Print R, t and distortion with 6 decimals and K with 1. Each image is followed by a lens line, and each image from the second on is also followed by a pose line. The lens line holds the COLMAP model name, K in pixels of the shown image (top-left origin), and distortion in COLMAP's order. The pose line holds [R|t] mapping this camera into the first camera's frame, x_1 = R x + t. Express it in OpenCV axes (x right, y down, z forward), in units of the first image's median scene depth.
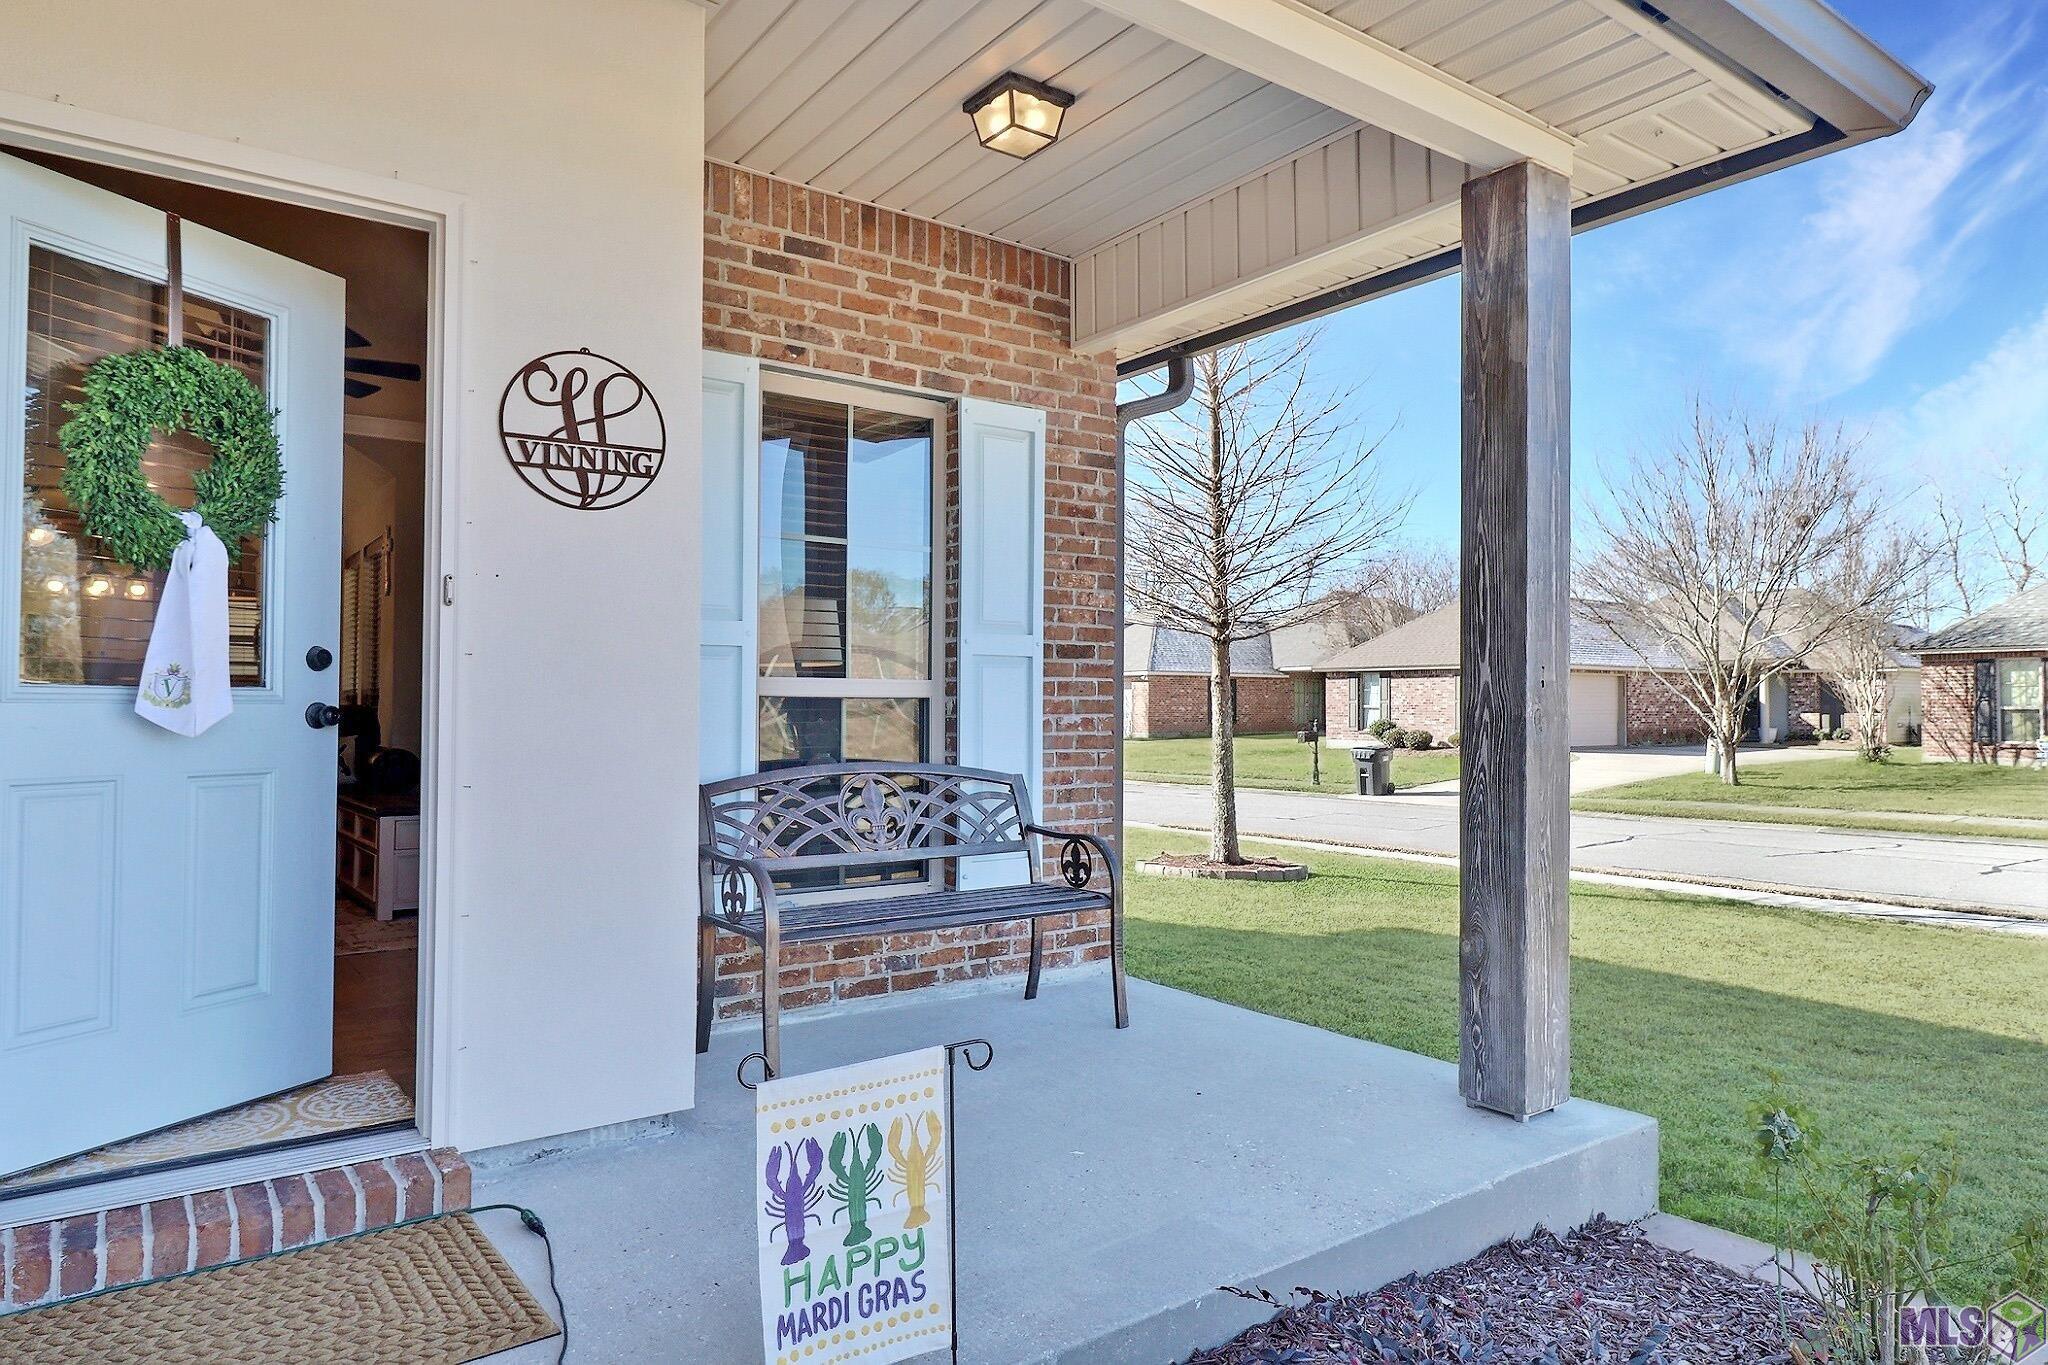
lens RADIAL K [[1336.5, 0, 1024.0], [0, 1336.5, 682.5], [0, 0, 1]] dist [0.001119, 0.000154]
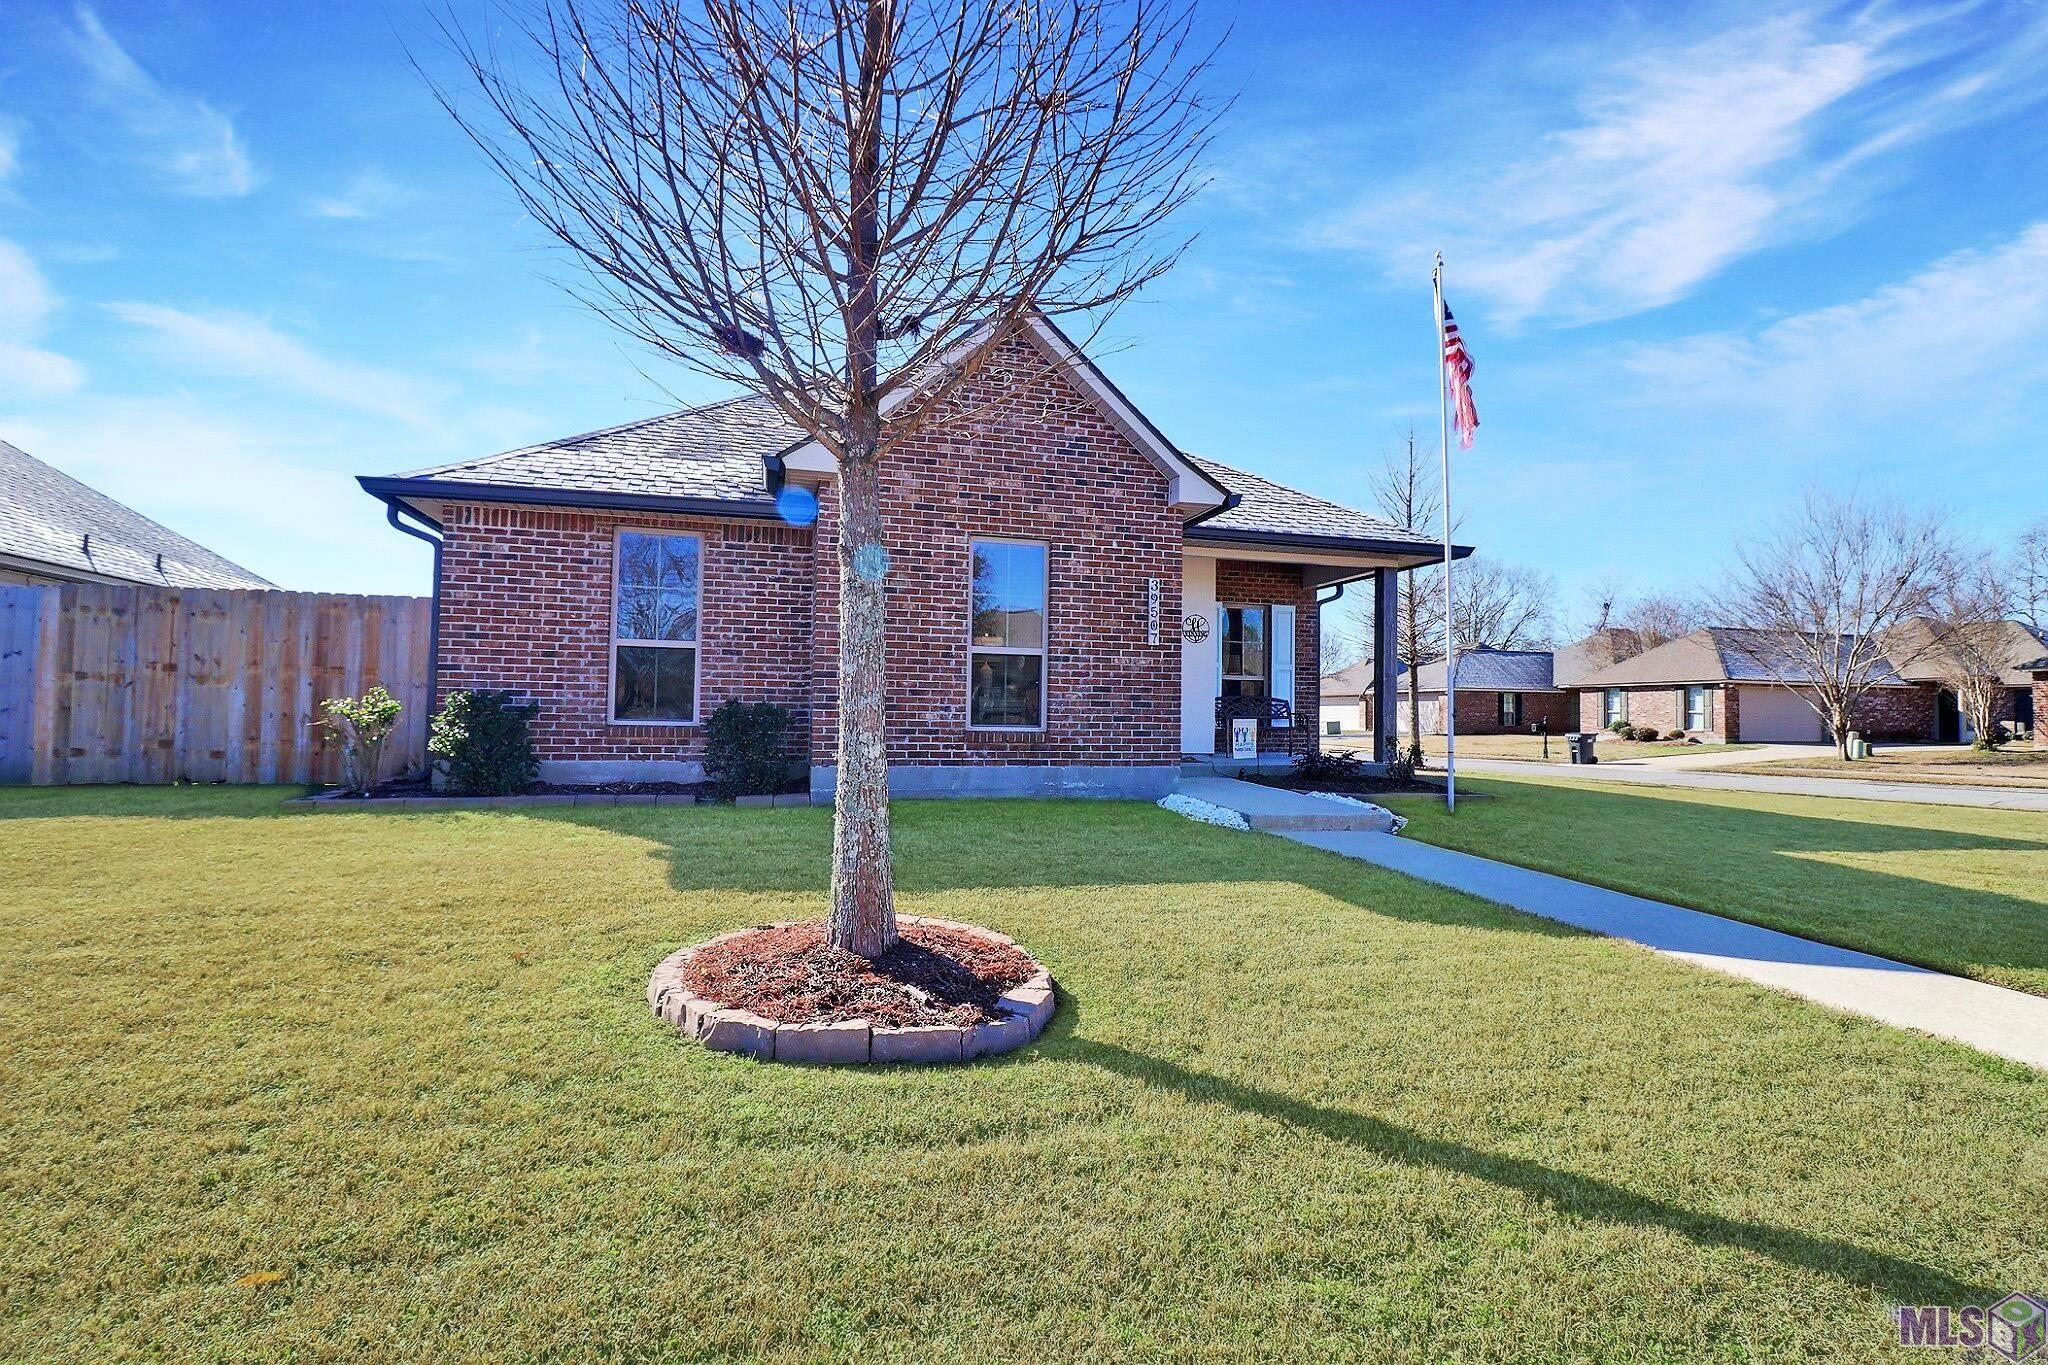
lens RADIAL K [[994.5, 0, 1024.0], [0, 994.5, 682.5], [0, 0, 1]] dist [-0.001578, -0.000216]
pose [[0.940578, -0.000626, -0.339576, 0.228098], [-0.005199, 0.999855, -0.016243, 0.060224], [0.339537, 0.017044, 0.940438, -1.758790]]
